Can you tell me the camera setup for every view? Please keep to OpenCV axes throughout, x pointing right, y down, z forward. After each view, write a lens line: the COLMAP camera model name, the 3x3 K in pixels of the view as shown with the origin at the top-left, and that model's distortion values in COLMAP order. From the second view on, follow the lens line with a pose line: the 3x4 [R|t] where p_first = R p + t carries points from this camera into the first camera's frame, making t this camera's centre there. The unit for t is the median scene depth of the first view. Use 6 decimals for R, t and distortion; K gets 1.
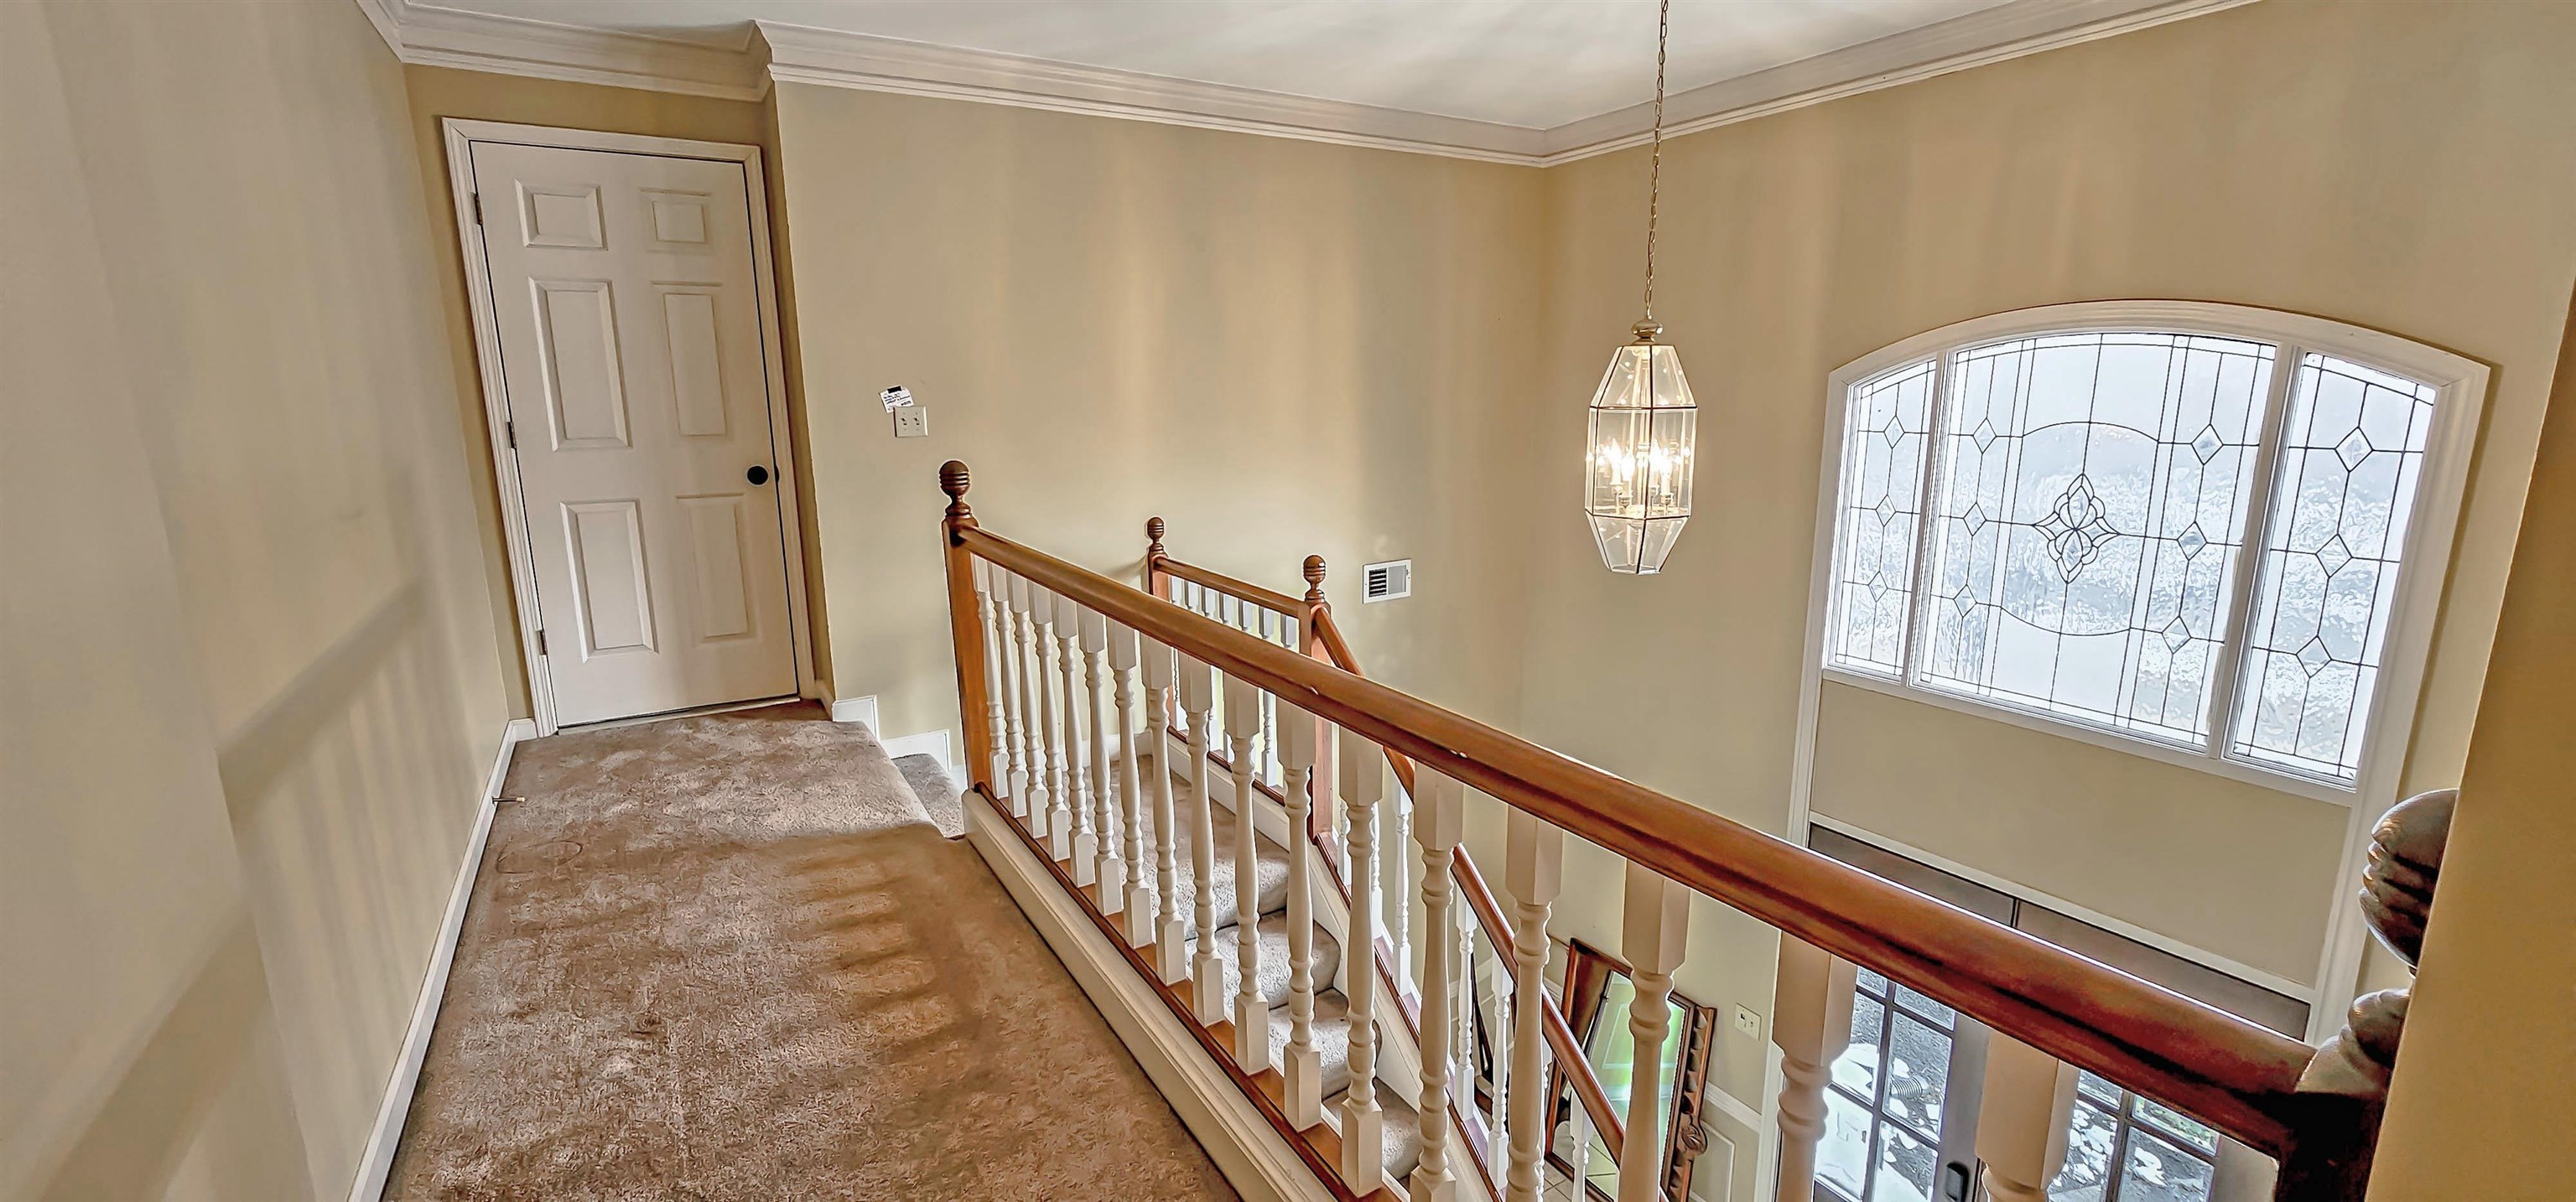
lens RADIAL K [[1058.5, 0, 1279.8], [0, 1058.5, 598.5], [0, 0, 1]] dist [-0.001444, -0.000696]
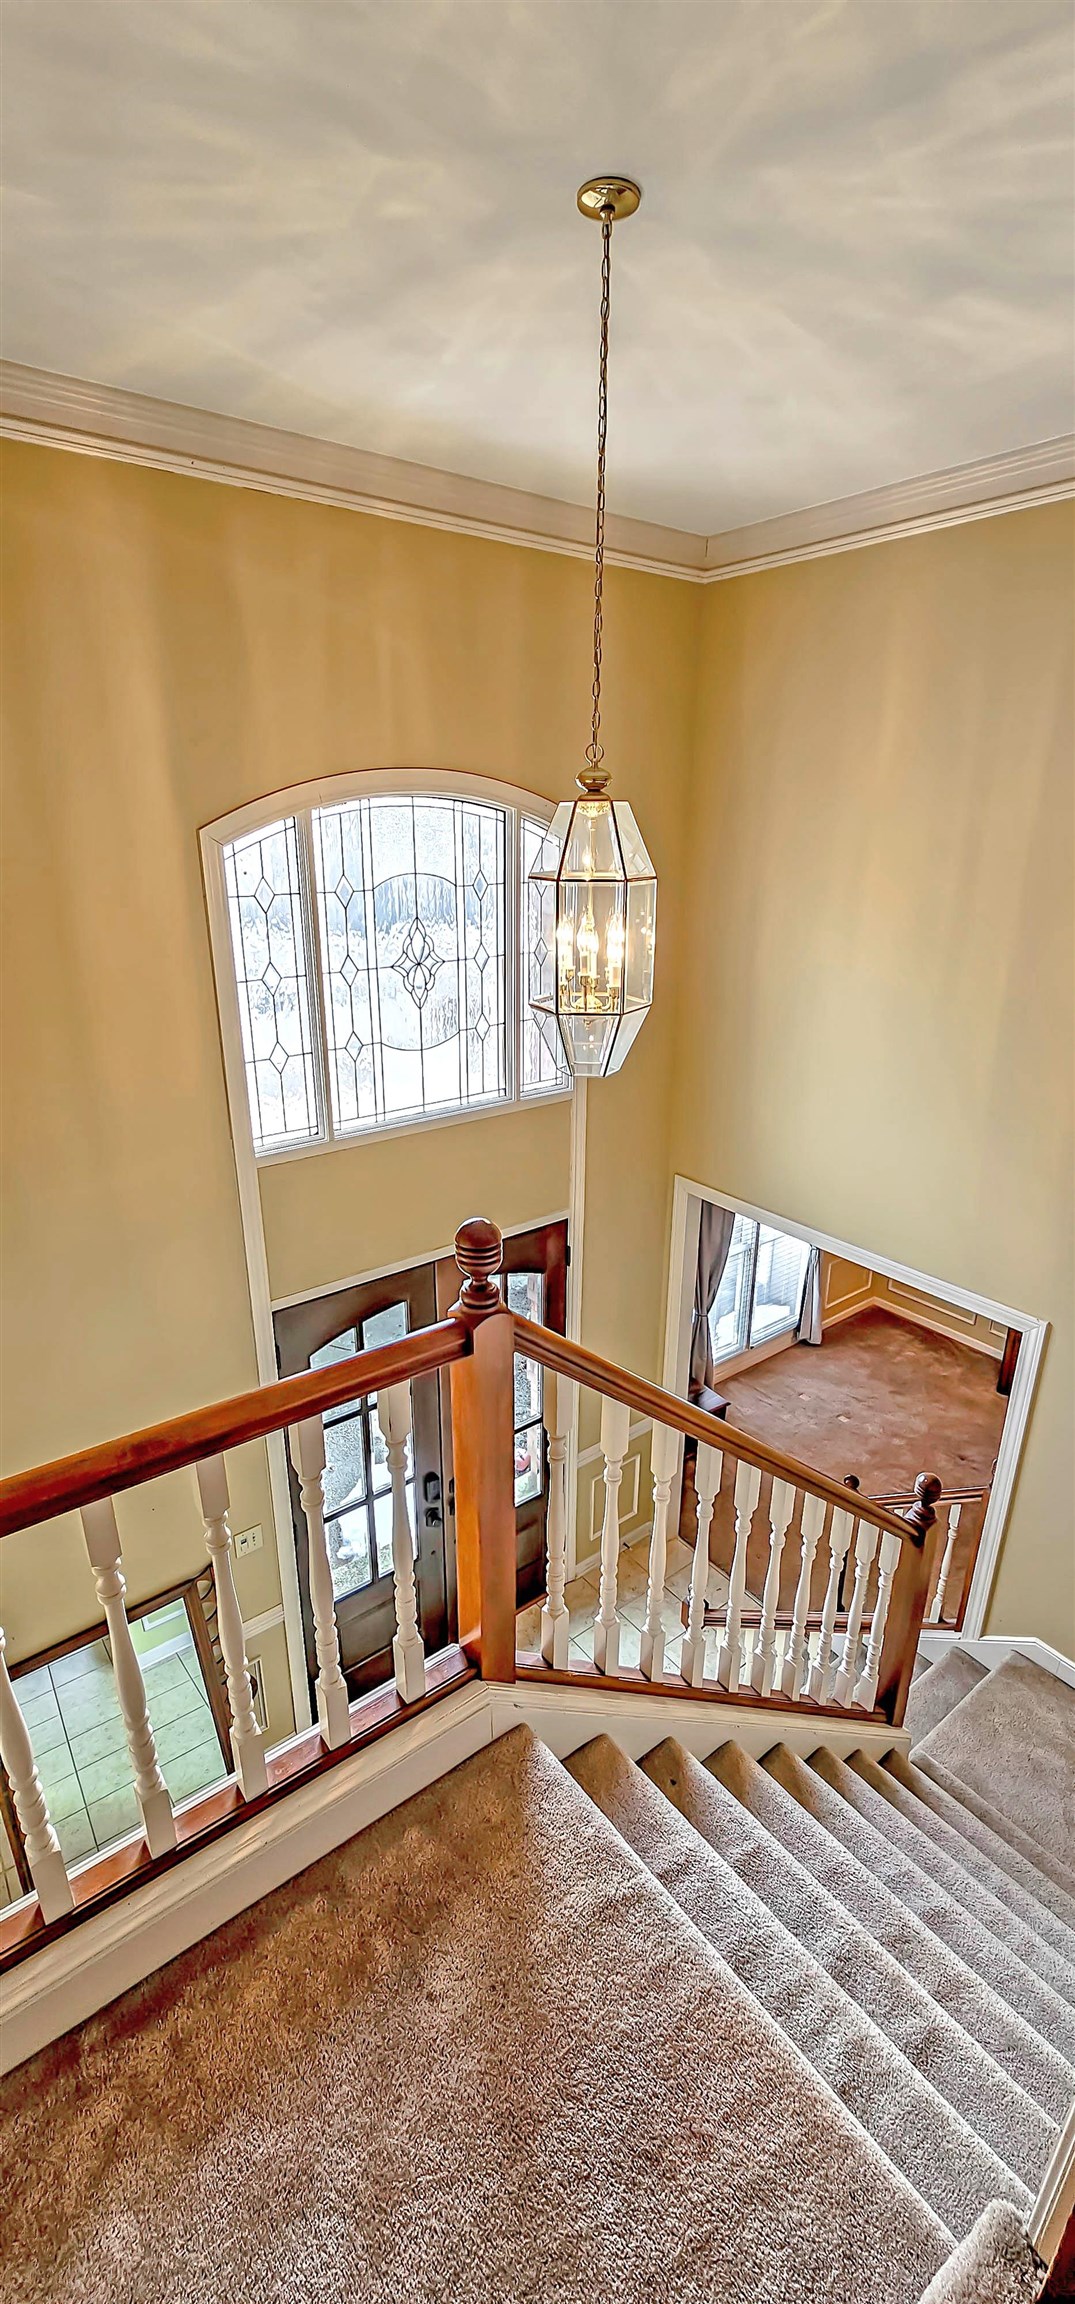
lens RADIAL K [[946.9, 0, 535.3], [0, 946.9, 1157.7], [0, 0, 1]] dist [-0.001444, -0.000696]
pose [[-0.105425, -0.328918, 0.938455, -0.340960], [0.200349, 0.917338, 0.344023, -0.197939], [-0.974036, 0.224288, -0.030812, 0.903611]]
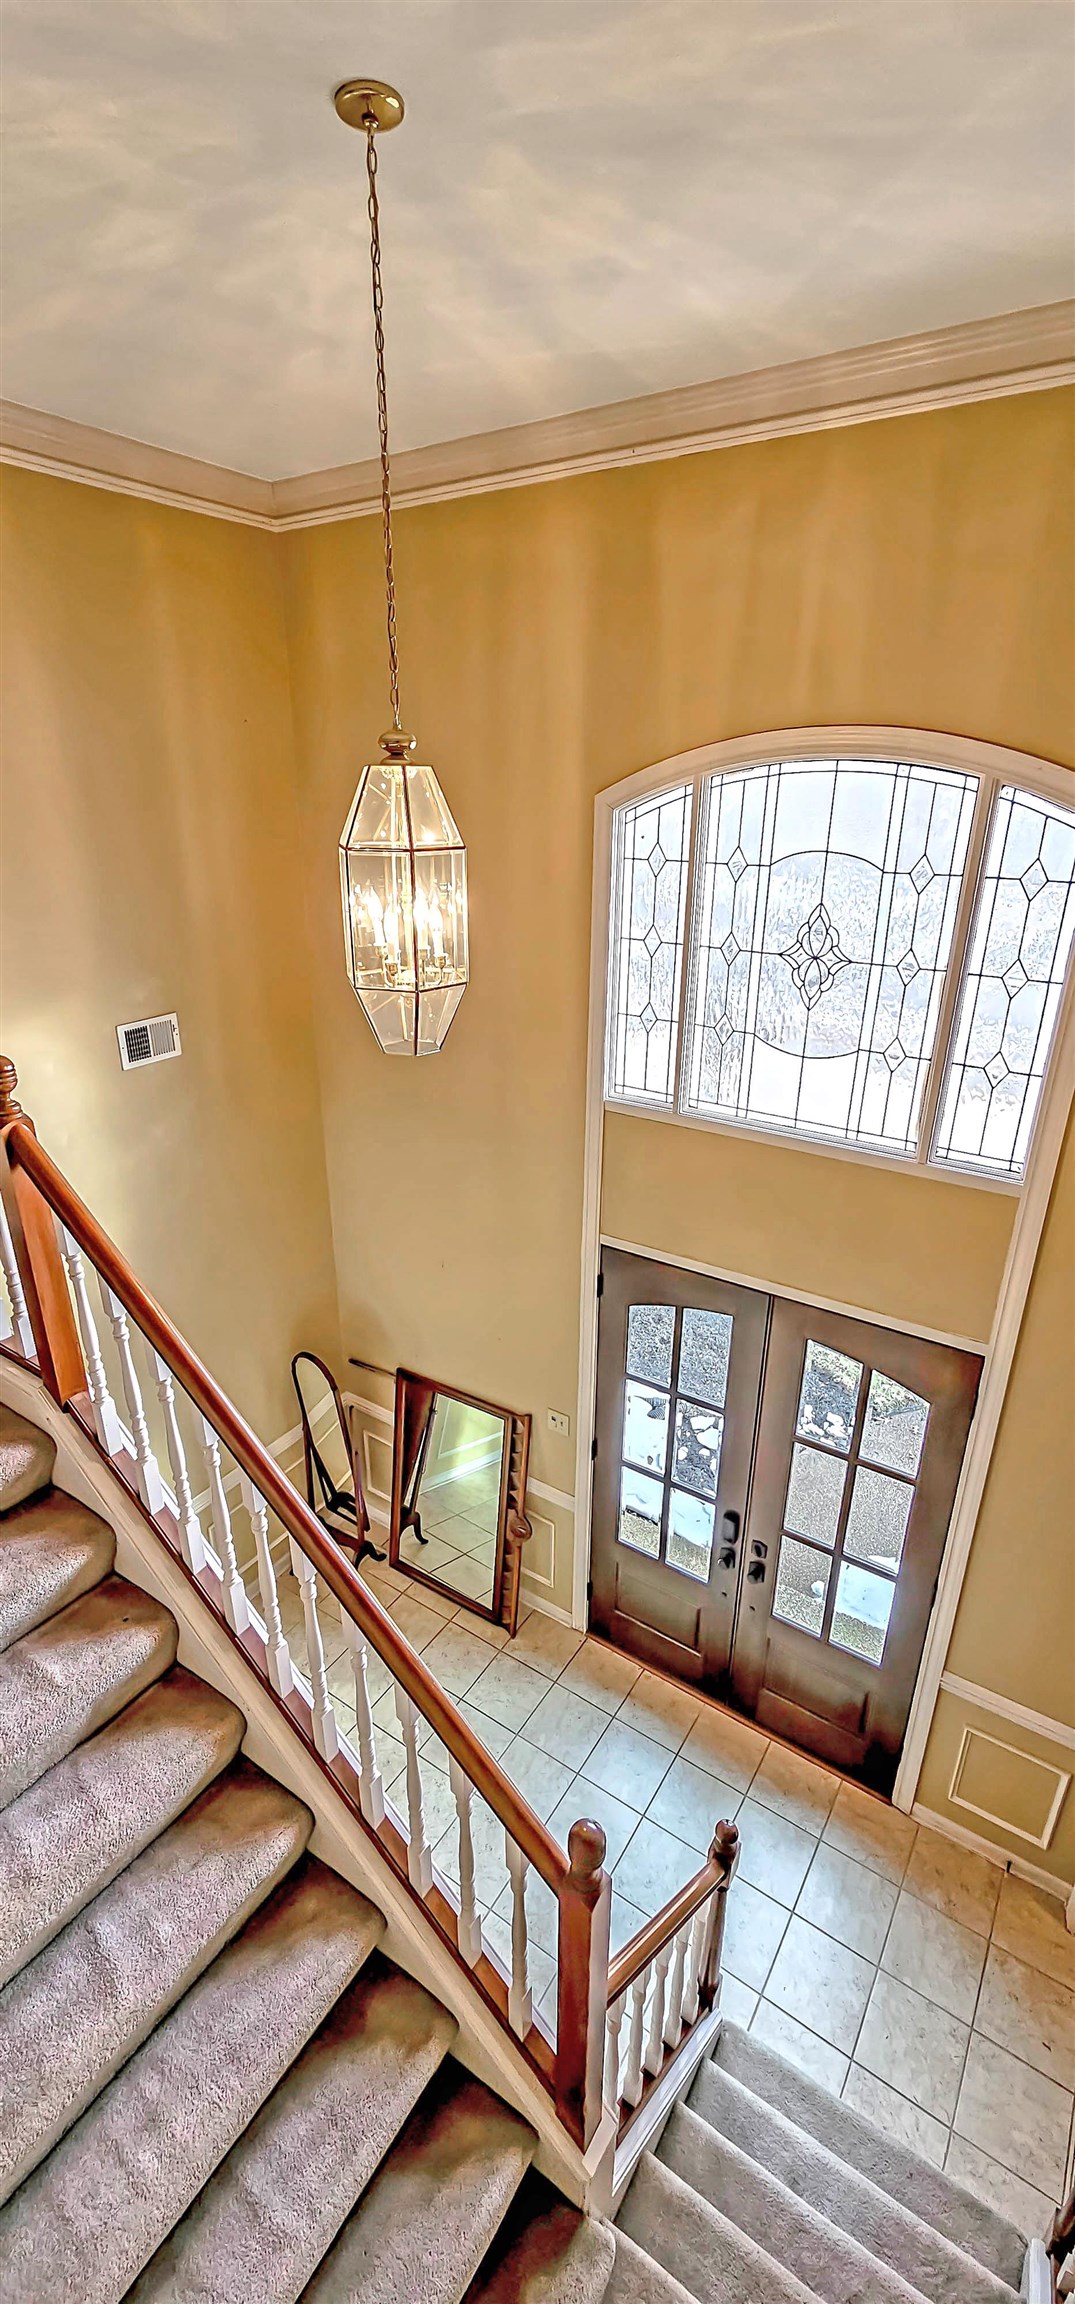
lens RADIAL K [[946.9, 0, 523.5], [0, 946.9, 1164.0], [0, 0, 1]] dist [-0.001444, -0.000696]
pose [[0.912879, -0.140199, 0.383400, 0.095874], [0.069917, 0.978995, 0.191519, -0.061949], [-0.402198, -0.148028, 0.903507, 0.227579]]
